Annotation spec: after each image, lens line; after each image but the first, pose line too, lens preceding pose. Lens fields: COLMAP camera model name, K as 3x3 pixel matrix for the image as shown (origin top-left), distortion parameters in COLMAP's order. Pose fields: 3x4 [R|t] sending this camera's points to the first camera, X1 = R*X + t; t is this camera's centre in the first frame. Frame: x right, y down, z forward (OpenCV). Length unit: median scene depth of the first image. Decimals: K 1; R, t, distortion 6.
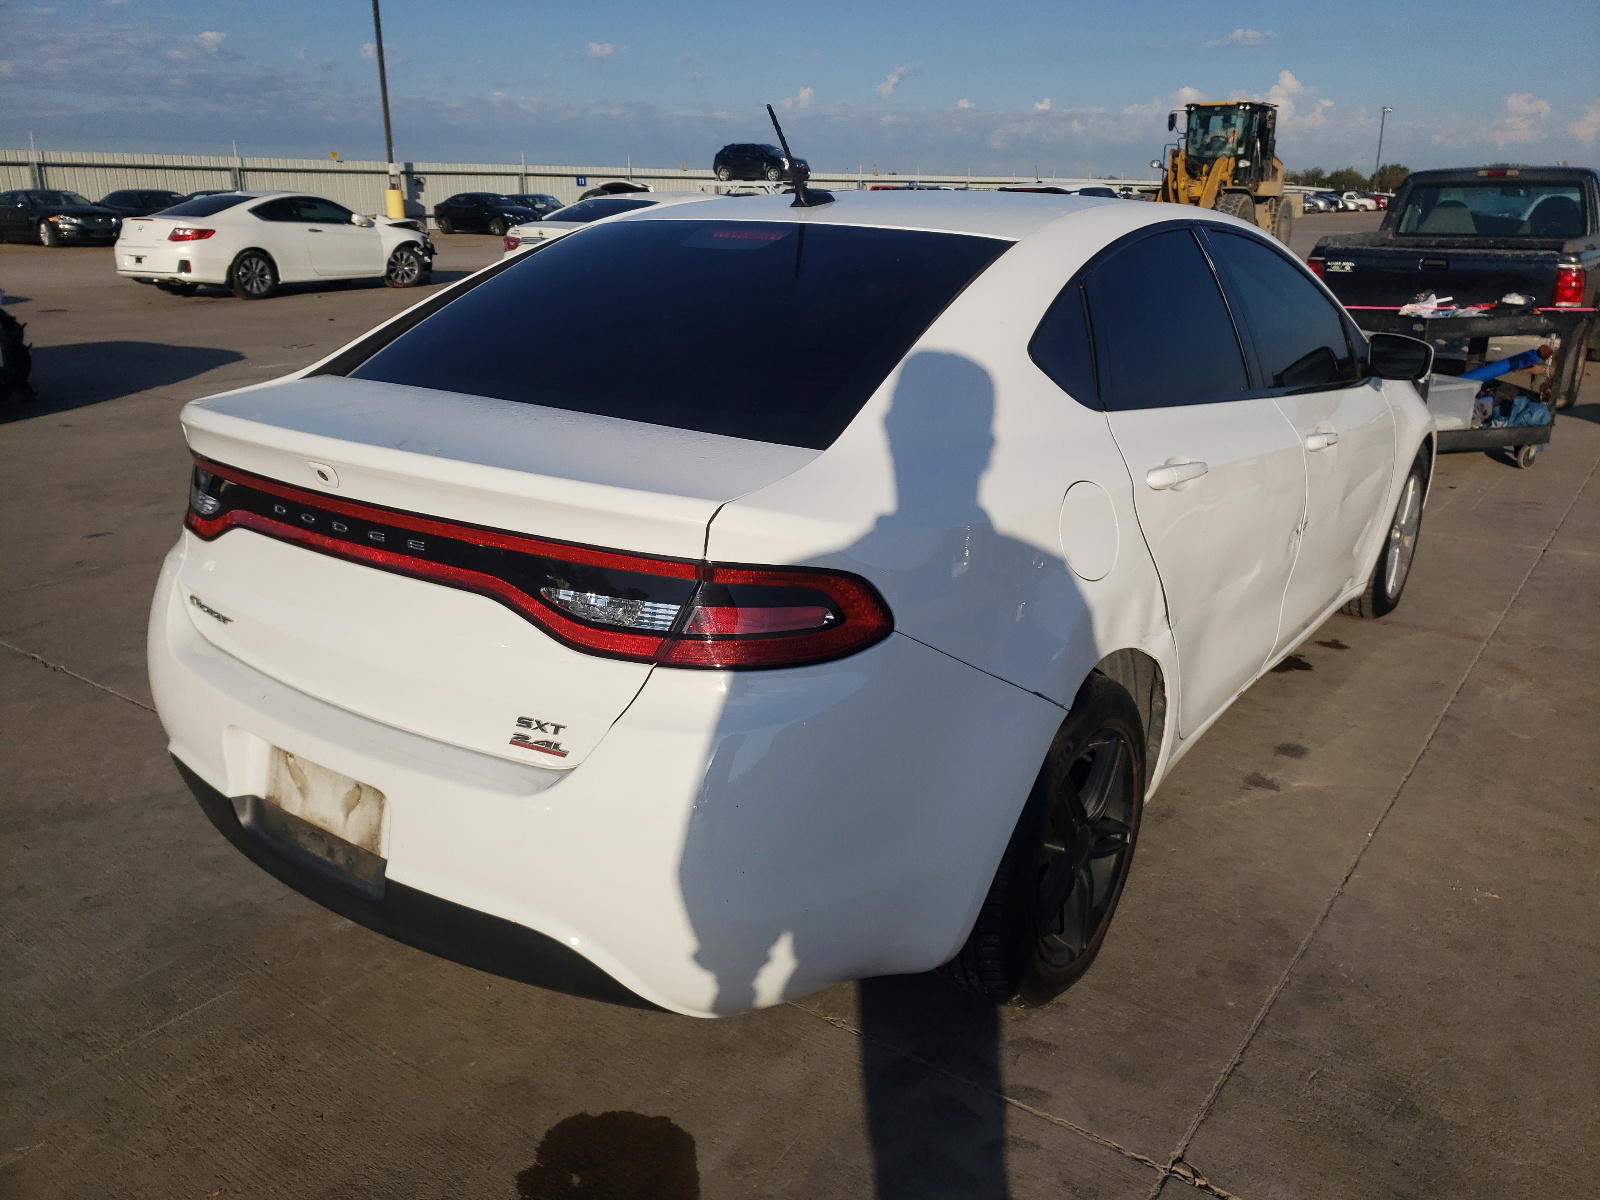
lens RADIAL K [[1203.3, 0, 801.8], [0, 1203.3, 604.4], [0, 0, 1]] dist [0.042817, -0.003863]
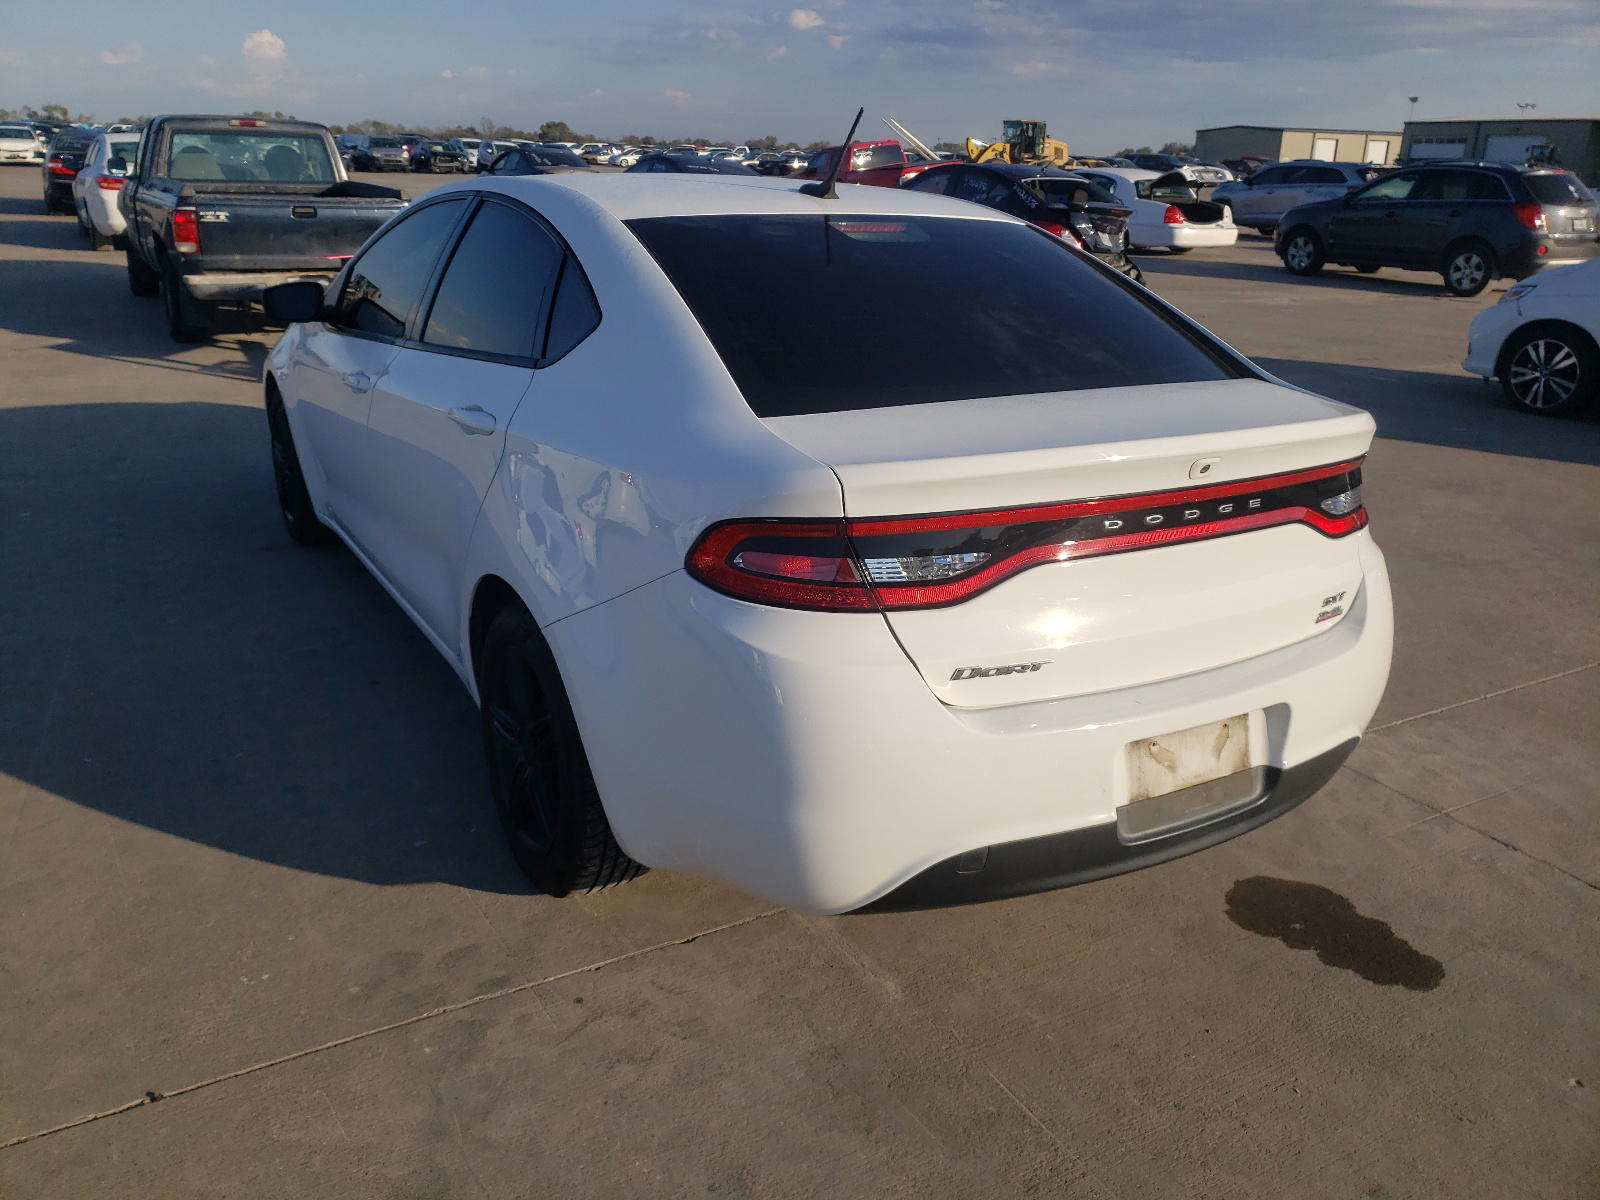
lens RADIAL K [[1203.3, 0, 801.3], [0, 1203.3, 594.5], [0, 0, 1]] dist [0.042817, -0.003863]
pose [[0.421026, -0.305545, 0.854037, -1.418354], [0.267820, 0.941453, 0.204789, -0.300265], [-0.866608, 0.142506, 0.478207, 0.739629]]
